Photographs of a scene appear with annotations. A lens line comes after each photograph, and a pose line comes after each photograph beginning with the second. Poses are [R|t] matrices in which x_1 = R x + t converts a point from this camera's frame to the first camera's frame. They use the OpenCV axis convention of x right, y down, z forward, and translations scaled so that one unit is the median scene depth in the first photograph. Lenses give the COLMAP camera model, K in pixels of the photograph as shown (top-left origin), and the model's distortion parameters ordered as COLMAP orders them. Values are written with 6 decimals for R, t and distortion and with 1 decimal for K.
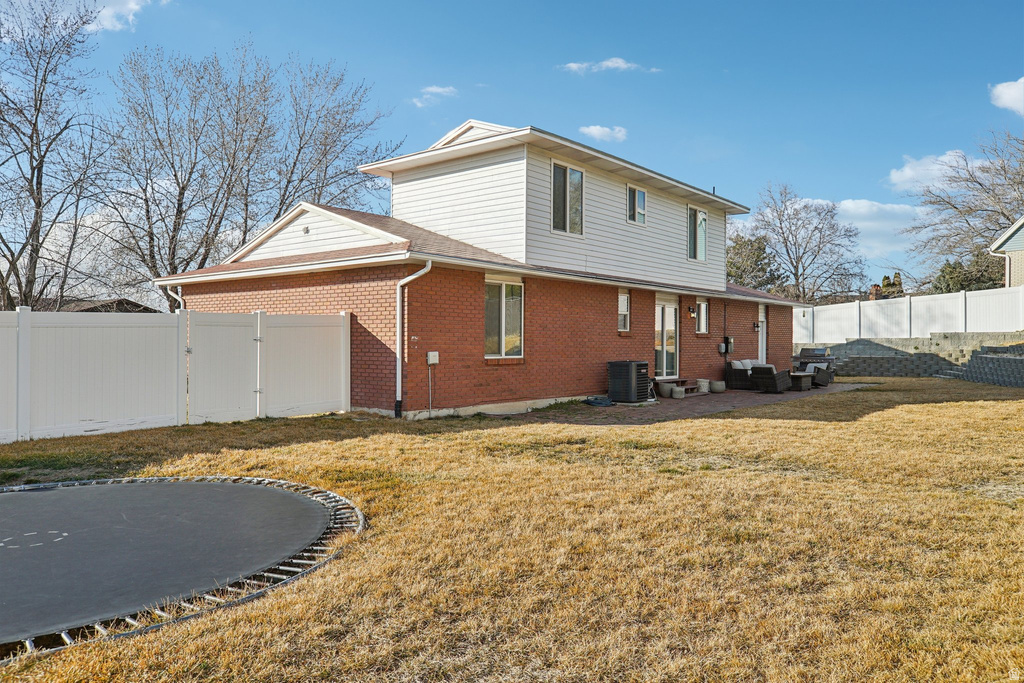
lens RADIAL K [[754.4, 0, 512.8], [0, 754.4, 341.7], [0, 0, 1]] dist [-0.006027, -0.001895]
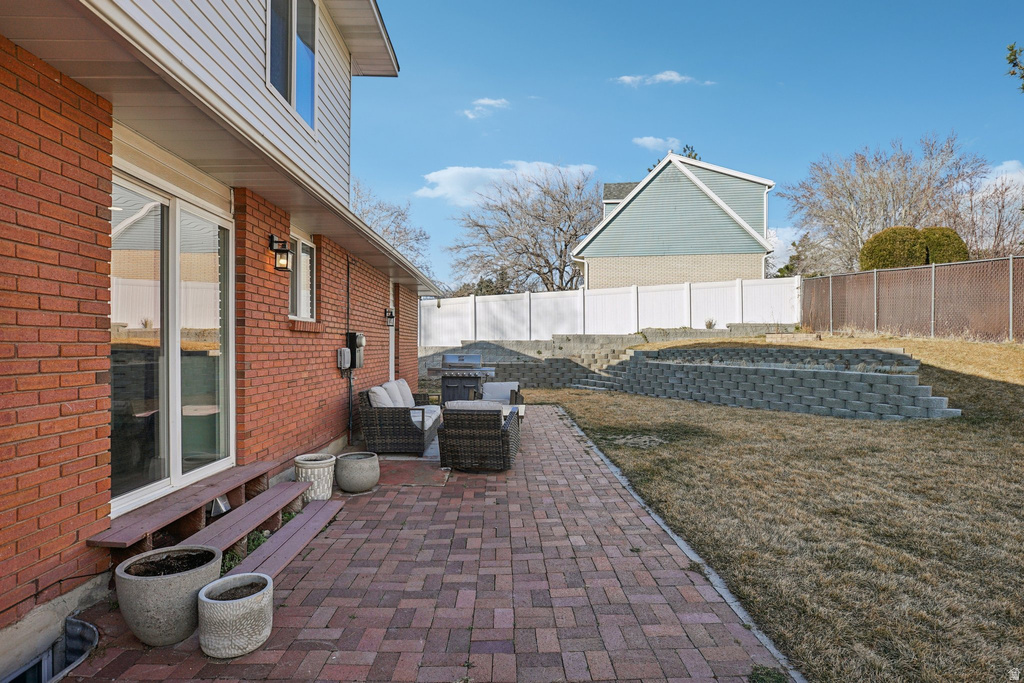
lens RADIAL K [[527.5, 0, 510.2], [0, 527.5, 345.3], [0, 0, 1]] dist [-0.006547, 0.000389]
pose [[0.763638, 0.000253, 0.645645, 0.154154], [-0.000424, 1.000000, 0.000110, 0.000738], [-0.645645, -0.000358, 0.763638, 0.703227]]
